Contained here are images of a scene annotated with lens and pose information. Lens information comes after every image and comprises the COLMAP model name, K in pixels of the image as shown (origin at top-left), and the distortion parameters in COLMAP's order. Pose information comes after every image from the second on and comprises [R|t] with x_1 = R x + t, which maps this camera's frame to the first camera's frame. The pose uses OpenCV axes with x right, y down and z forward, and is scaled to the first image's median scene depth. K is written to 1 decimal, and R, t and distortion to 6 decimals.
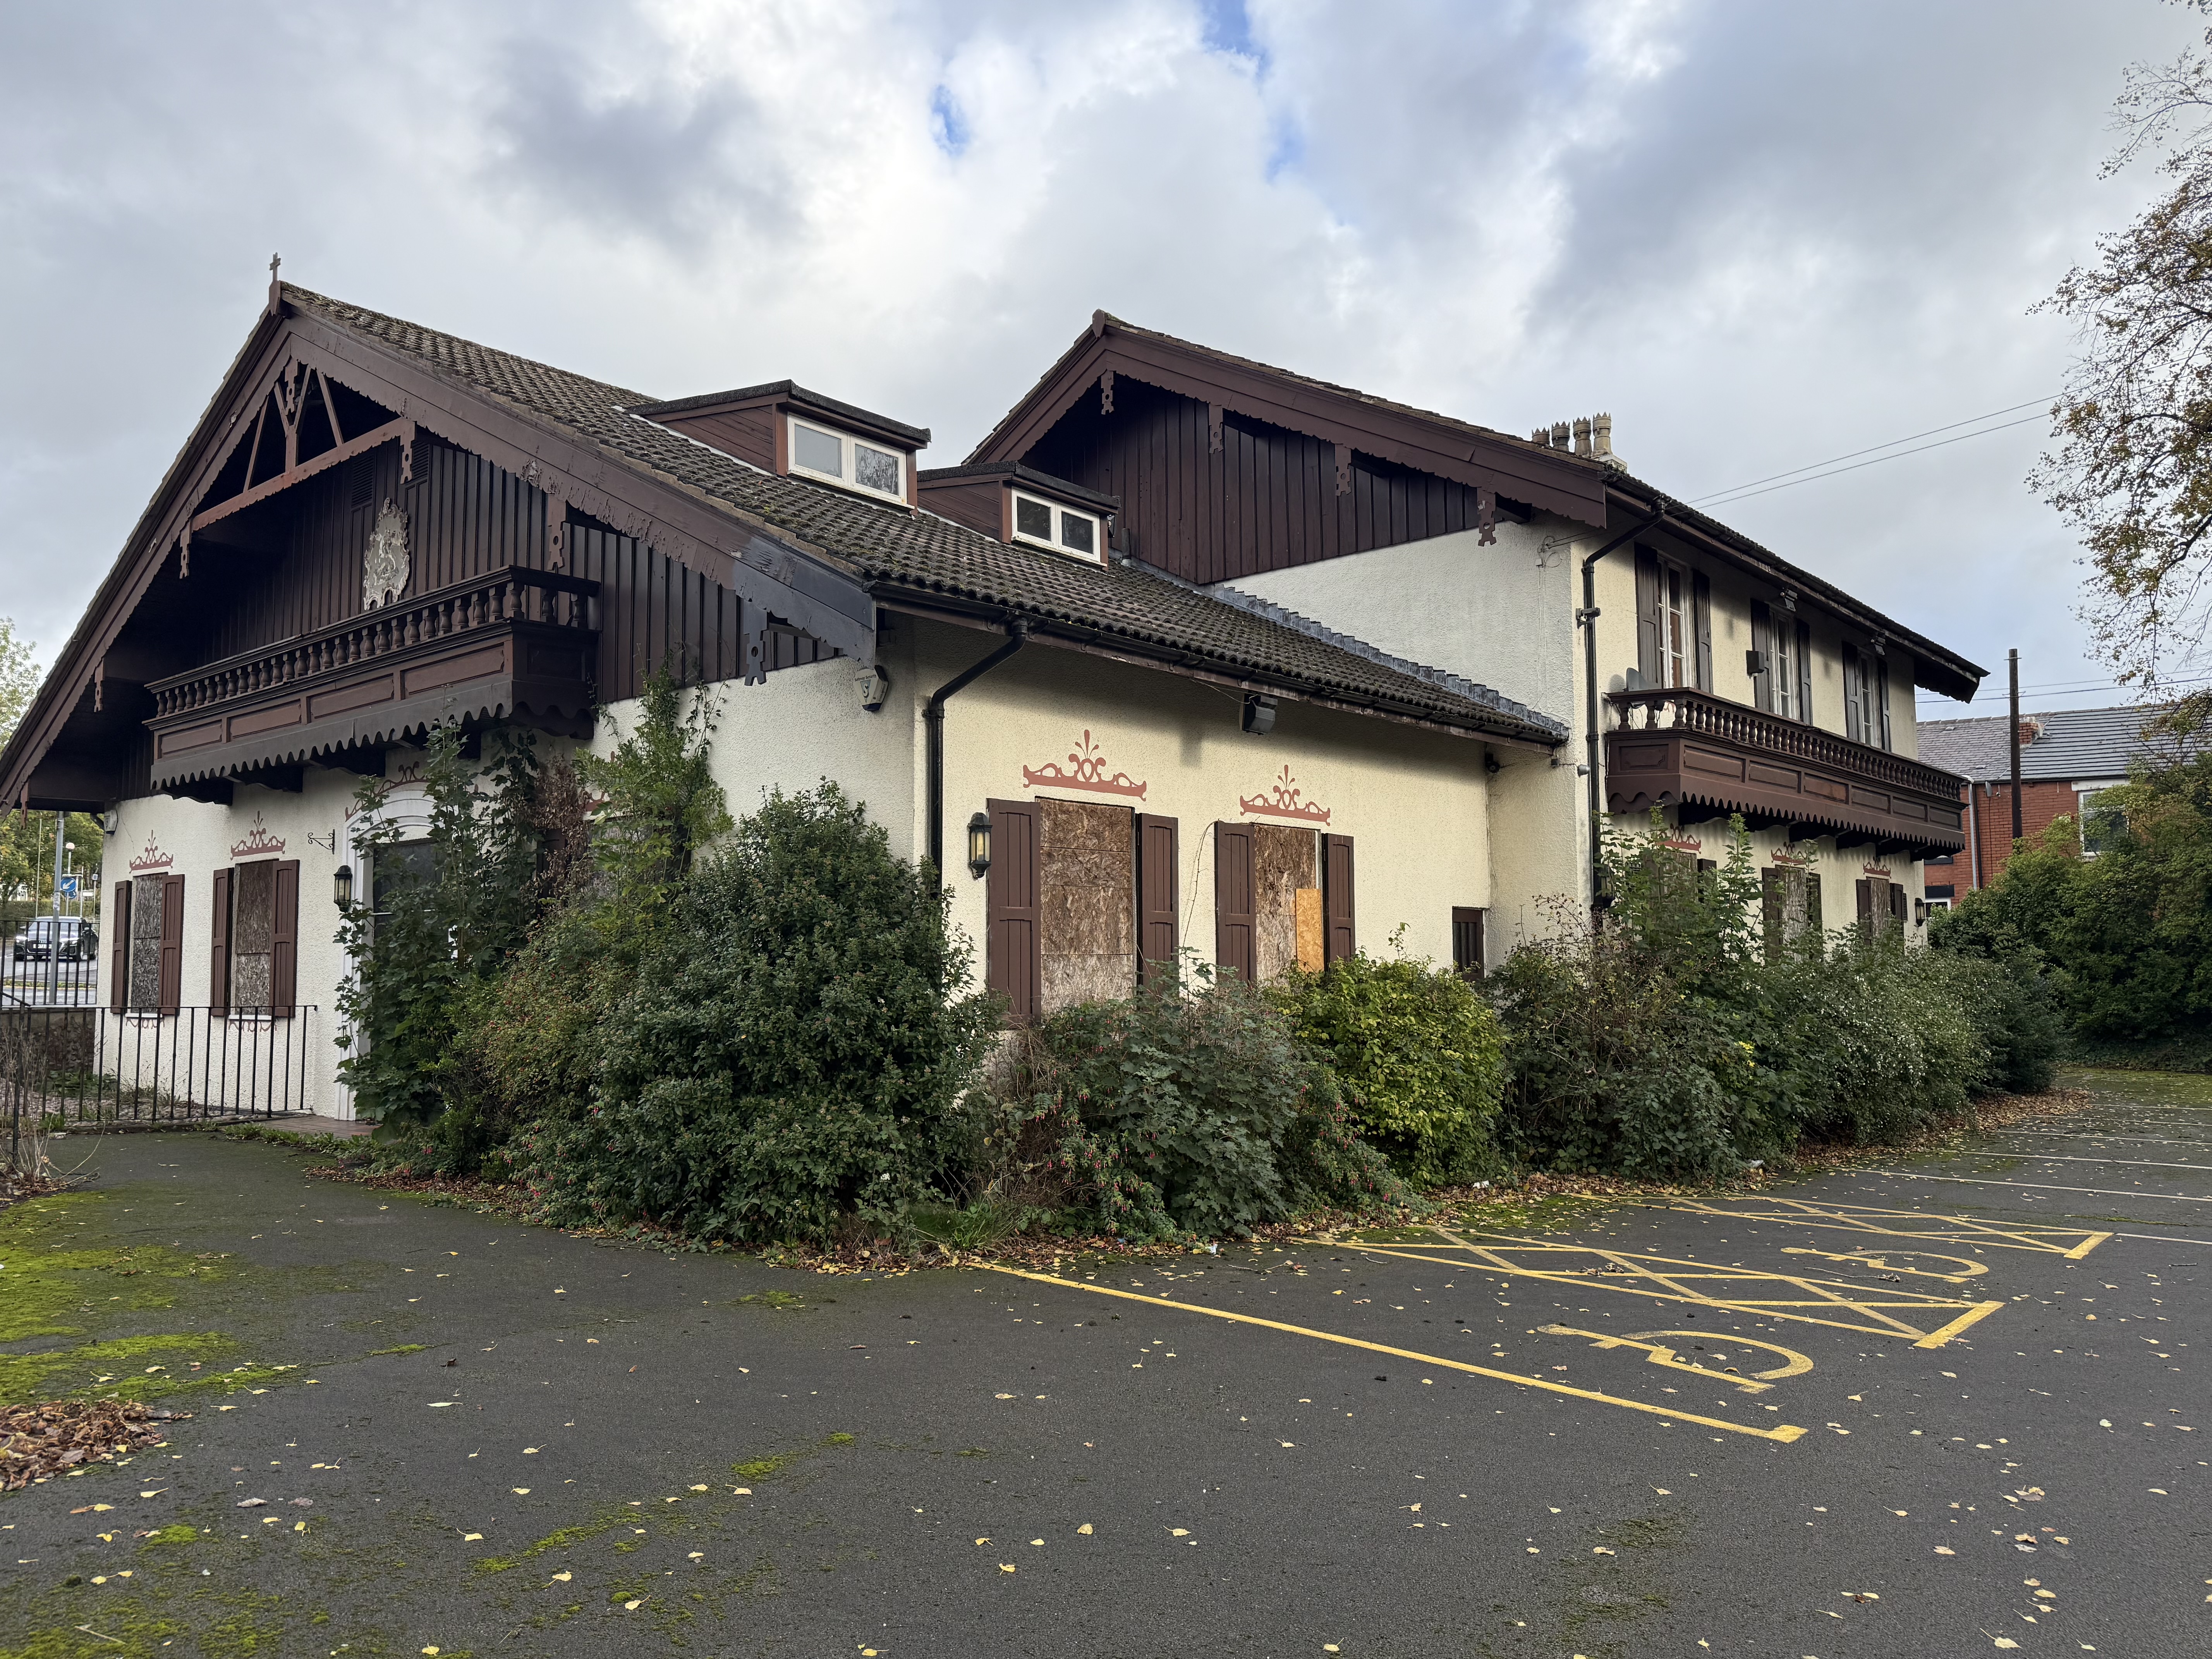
lens RADIAL K [[1595.4, 0, 1107.4], [0, 1595.4, 842.2], [0, 0, 1]] dist [0.094035, -0.006278]
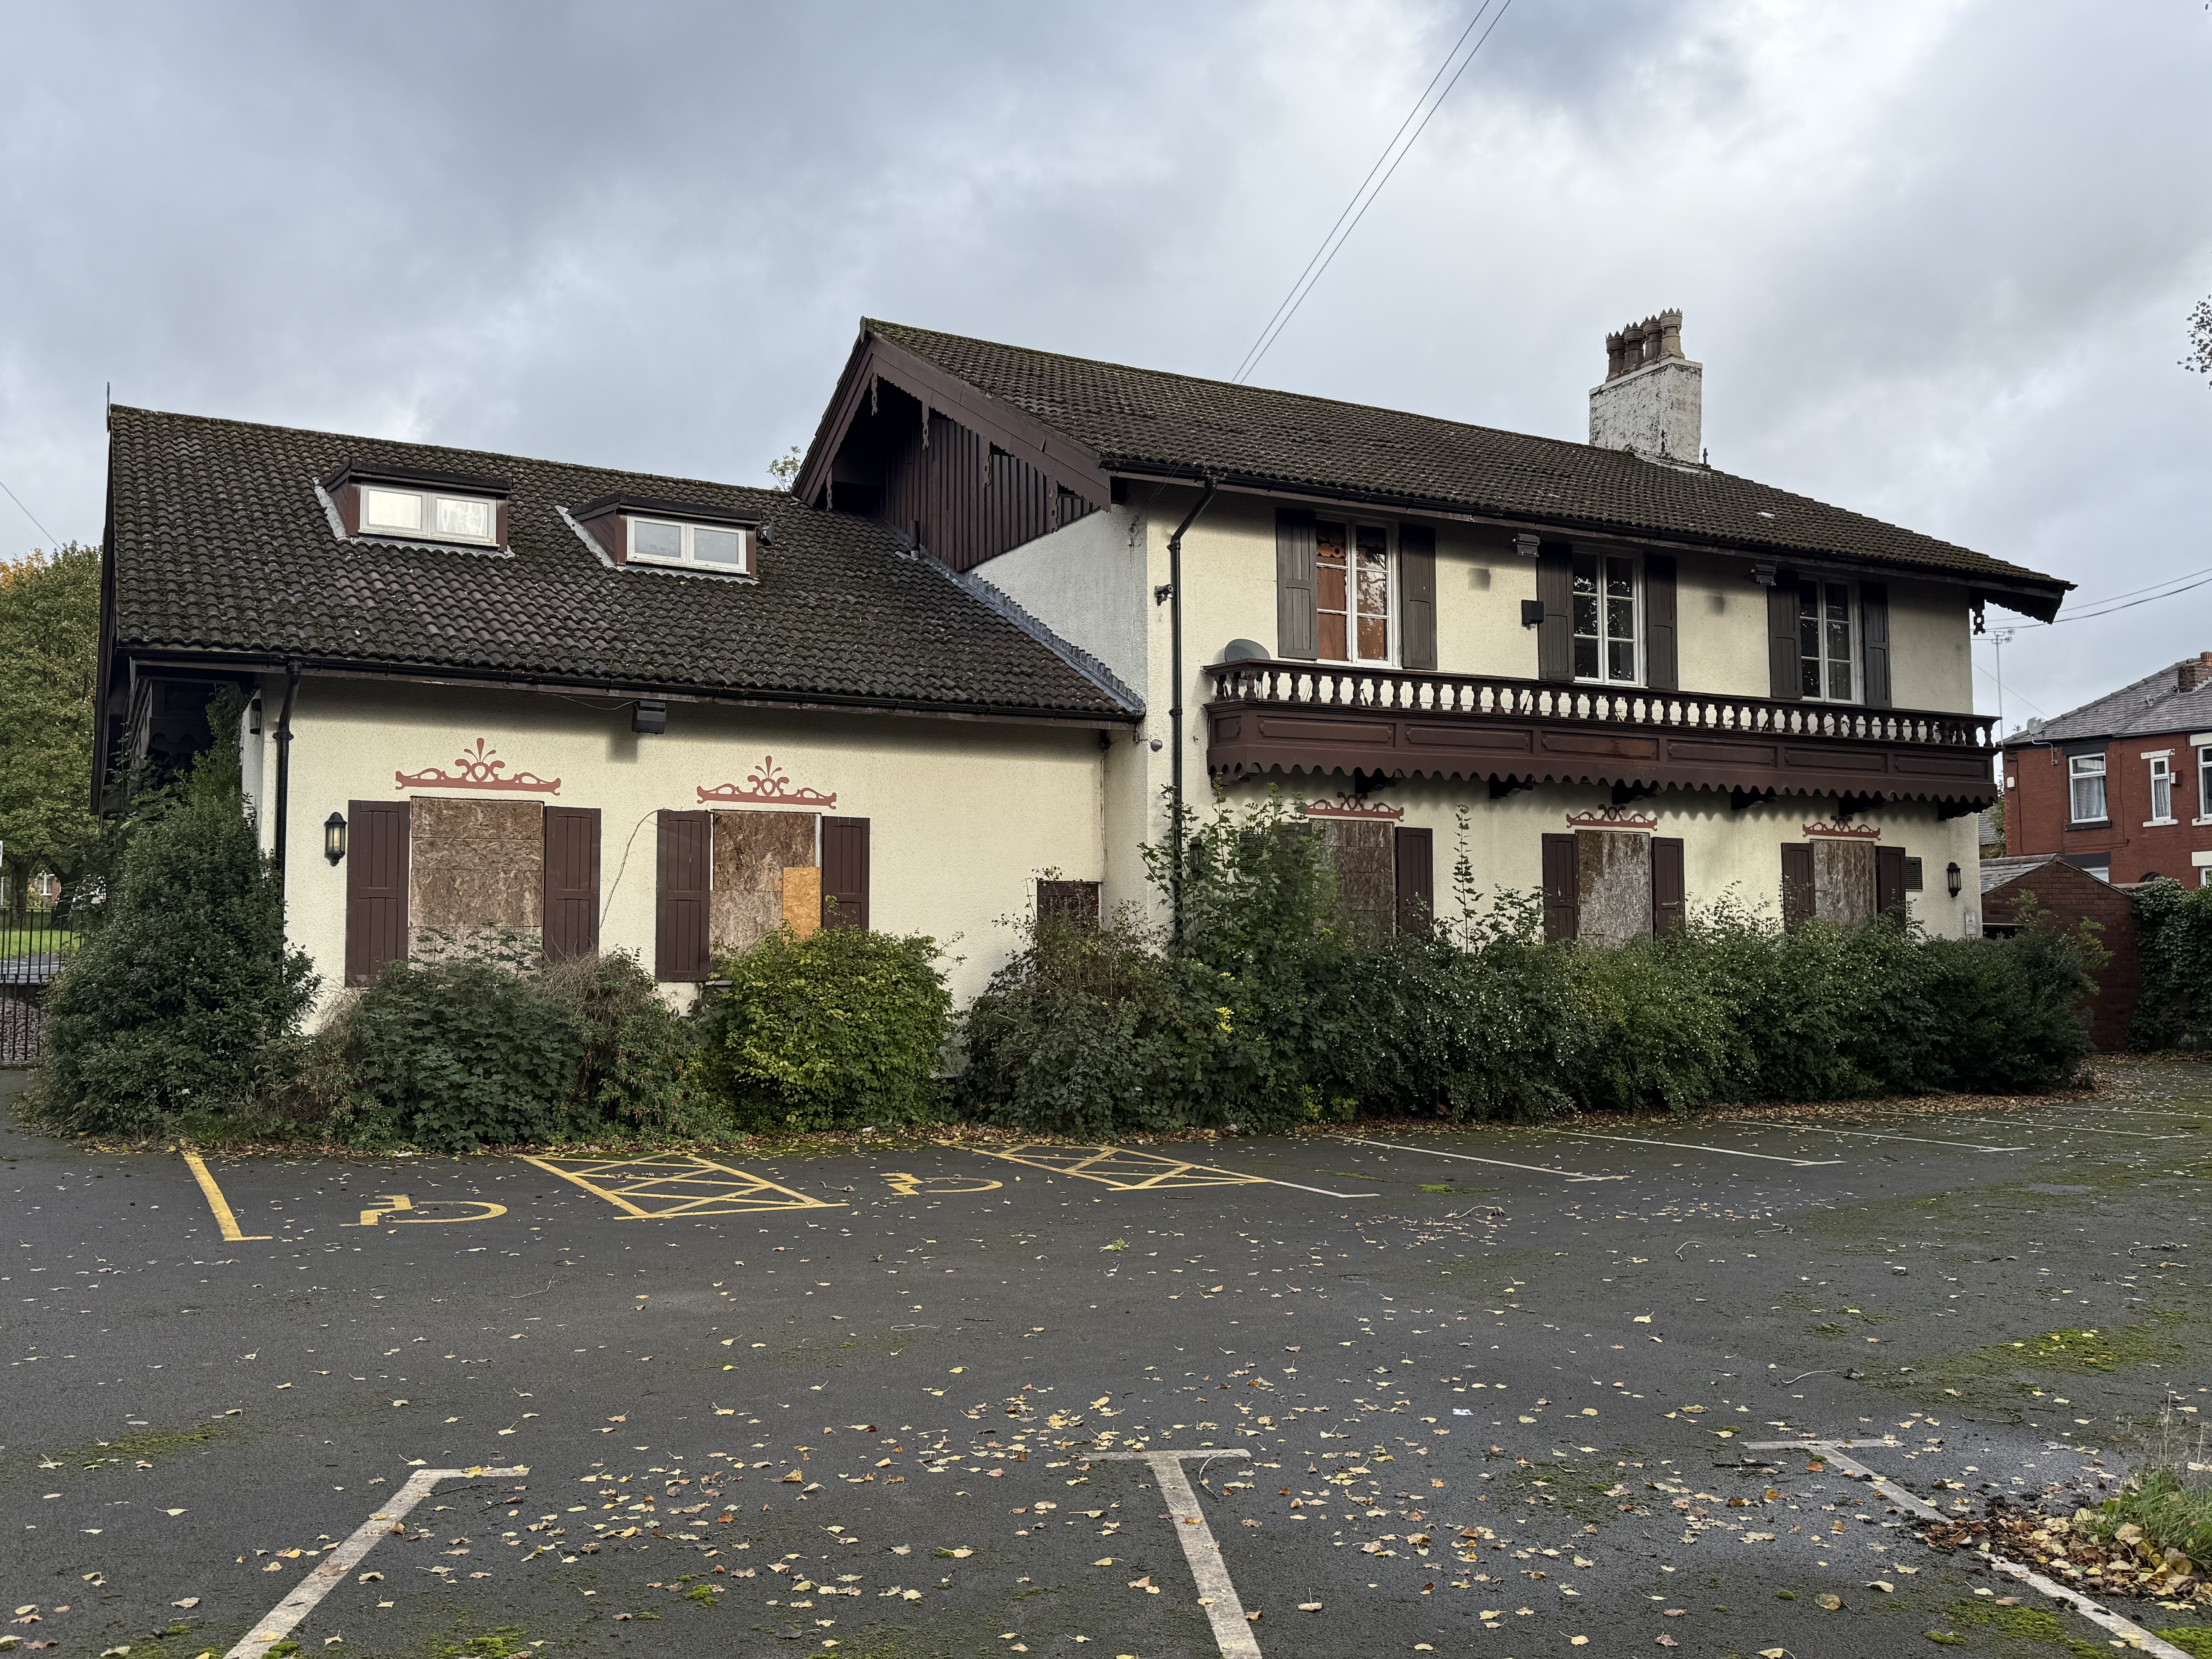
lens RADIAL K [[1913.9, 0, 1114.6], [0, 1913.9, 840.8], [0, 0, 1]] dist [0.102255, -0.042732]
pose [[0.938535, -0.025093, -0.344272, 0.832692], [0.028182, 0.999595, 0.003969, 0.012462], [0.344033, -0.013427, 0.938862, -0.176548]]
